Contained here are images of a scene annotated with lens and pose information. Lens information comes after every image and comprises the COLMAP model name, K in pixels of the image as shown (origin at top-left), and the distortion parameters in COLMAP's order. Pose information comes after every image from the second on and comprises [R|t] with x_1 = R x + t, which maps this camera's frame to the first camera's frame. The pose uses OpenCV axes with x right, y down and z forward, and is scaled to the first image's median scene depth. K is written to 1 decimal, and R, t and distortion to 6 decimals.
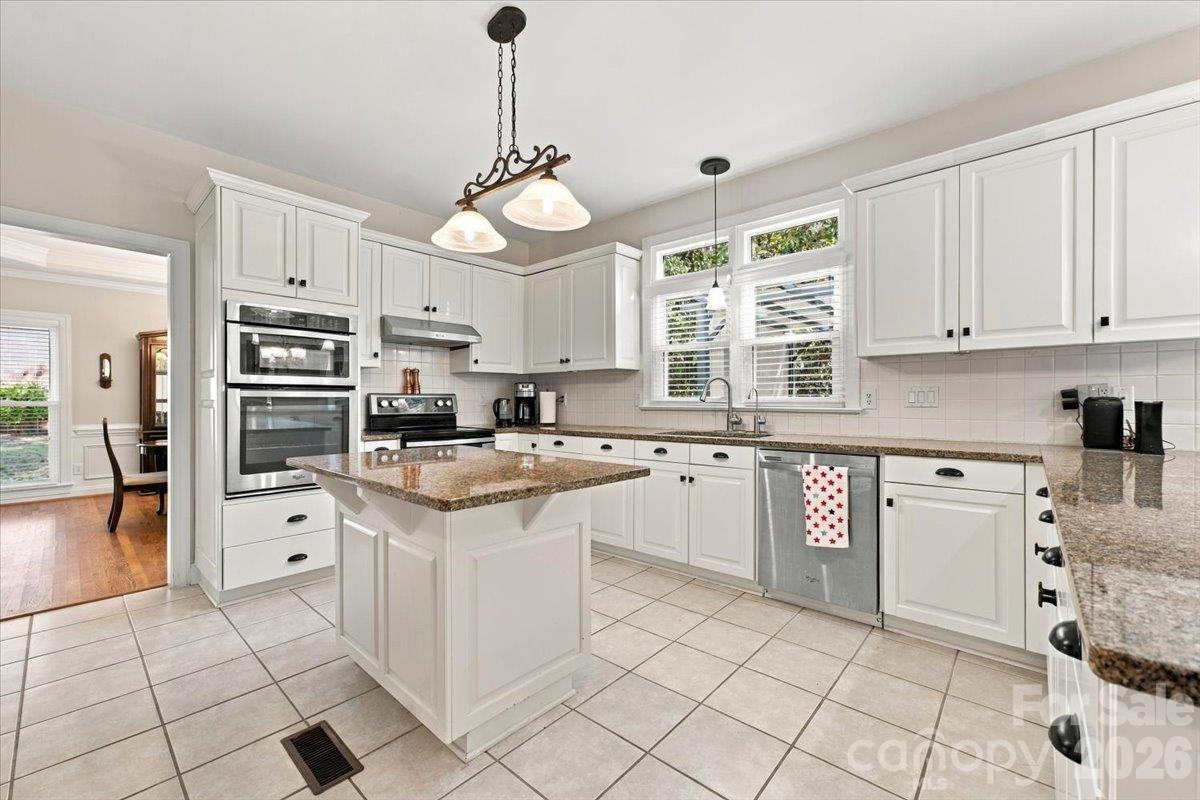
lens RADIAL K [[491.1, 0, 597.7], [0, 491.1, 398.0], [0, 0, 1]] dist [-0.012099, 0.000542]
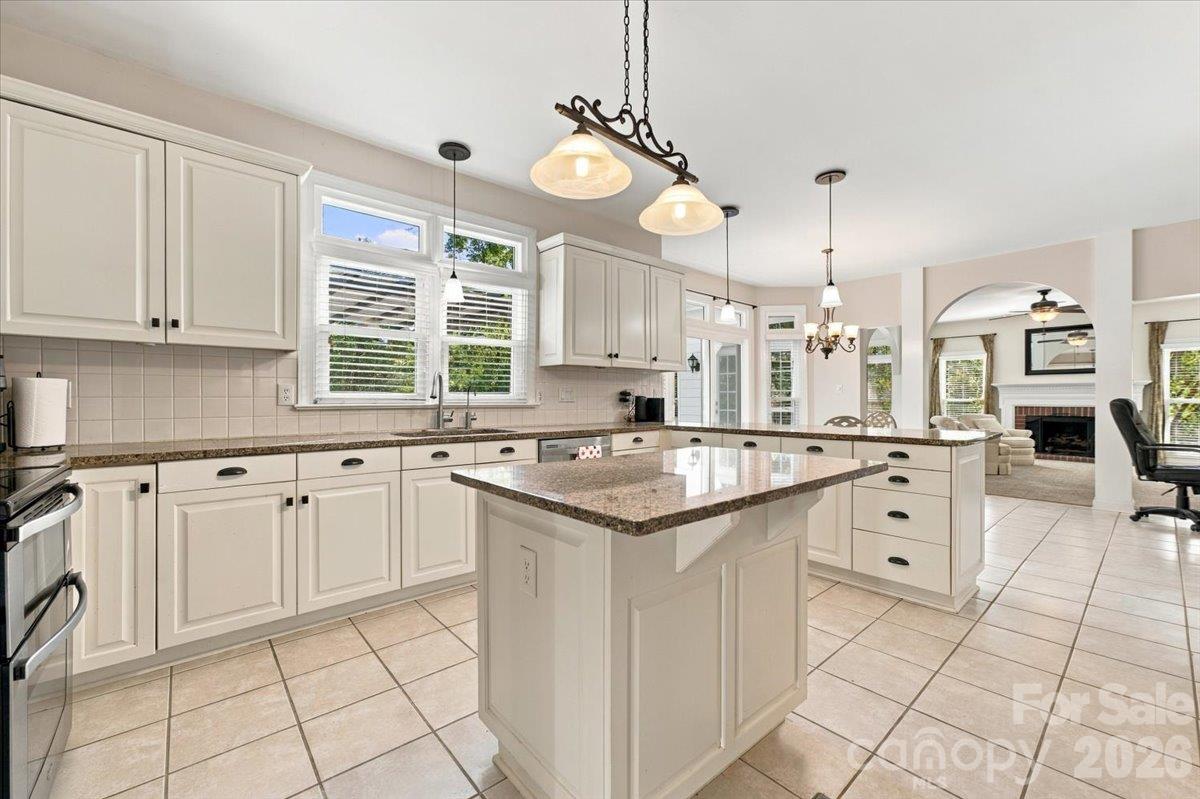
lens RADIAL K [[491.1, 0, 602.4], [0, 491.1, 400.3], [0, 0, 1]] dist [-0.012099, 0.000542]
pose [[0.114468, -0.005851, 0.993410, -0.553732], [-0.006235, 0.999959, 0.006608, 0.002740], [-0.993407, -0.006950, 0.114427, 0.497988]]
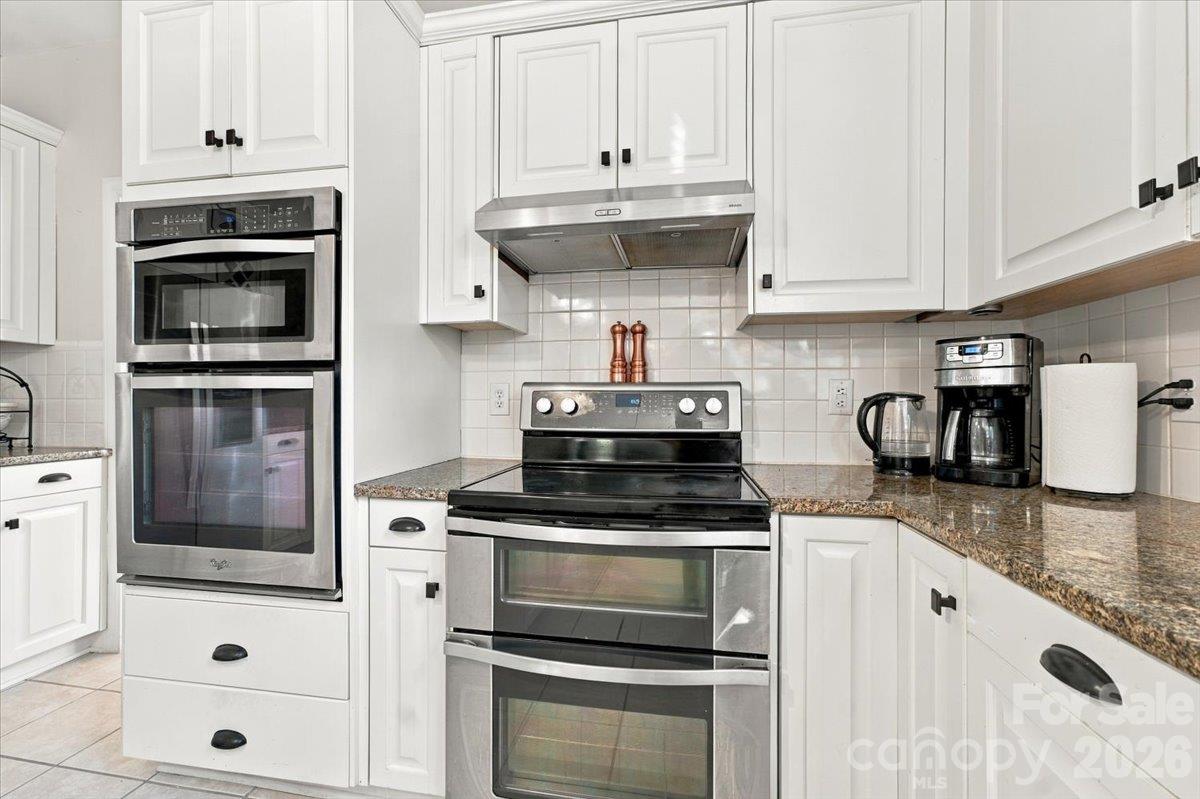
lens RADIAL K [[491.1, 0, 601.2], [0, 491.1, 391.7], [0, 0, 1]] dist [-0.012099, 0.000542]
pose [[0.530694, -0.010643, -0.847497, -0.027548], [0.001254, 0.999930, -0.011772, 0.004809], [0.847563, 0.005184, 0.530670, 0.752697]]
